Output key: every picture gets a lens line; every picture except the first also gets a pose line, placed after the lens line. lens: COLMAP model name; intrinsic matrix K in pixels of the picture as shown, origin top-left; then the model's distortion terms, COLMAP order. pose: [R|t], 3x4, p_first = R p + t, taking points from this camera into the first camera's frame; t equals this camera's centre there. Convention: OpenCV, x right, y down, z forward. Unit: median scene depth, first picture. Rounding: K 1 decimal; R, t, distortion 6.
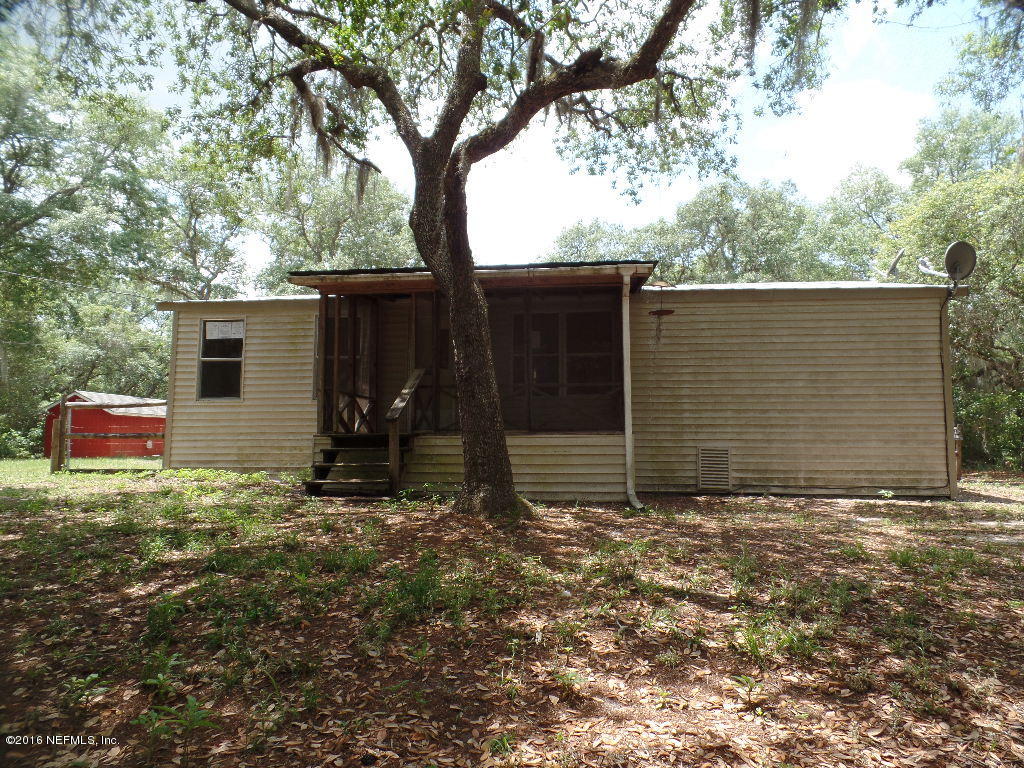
lens RADIAL K [[709.6, 0, 510.9], [0, 709.6, 384.3], [0, 0, 1]] dist [0.021471, 0.002947]
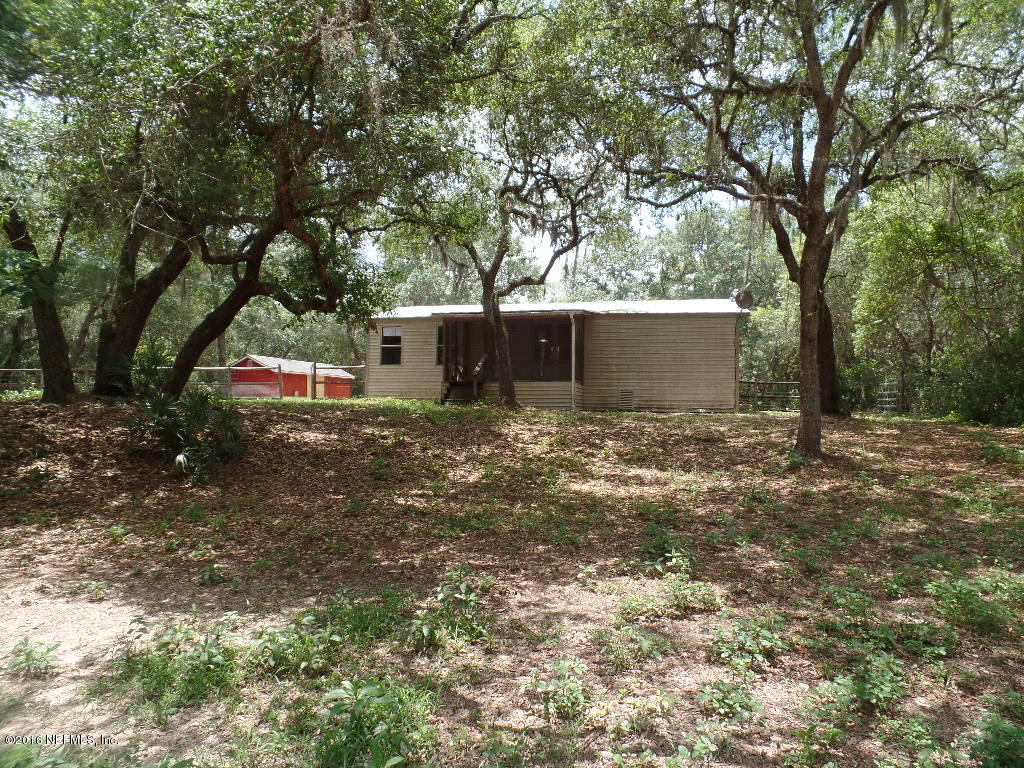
lens RADIAL K [[709.6, 0, 513.2], [0, 709.6, 387.9], [0, 0, 1]] dist [0.021471, 0.002947]
pose [[0.994098, 0.005482, -0.108344, 0.190587], [0.001850, 0.997720, 0.067460, -0.059818], [0.108467, -0.067262, 0.991822, -1.158712]]
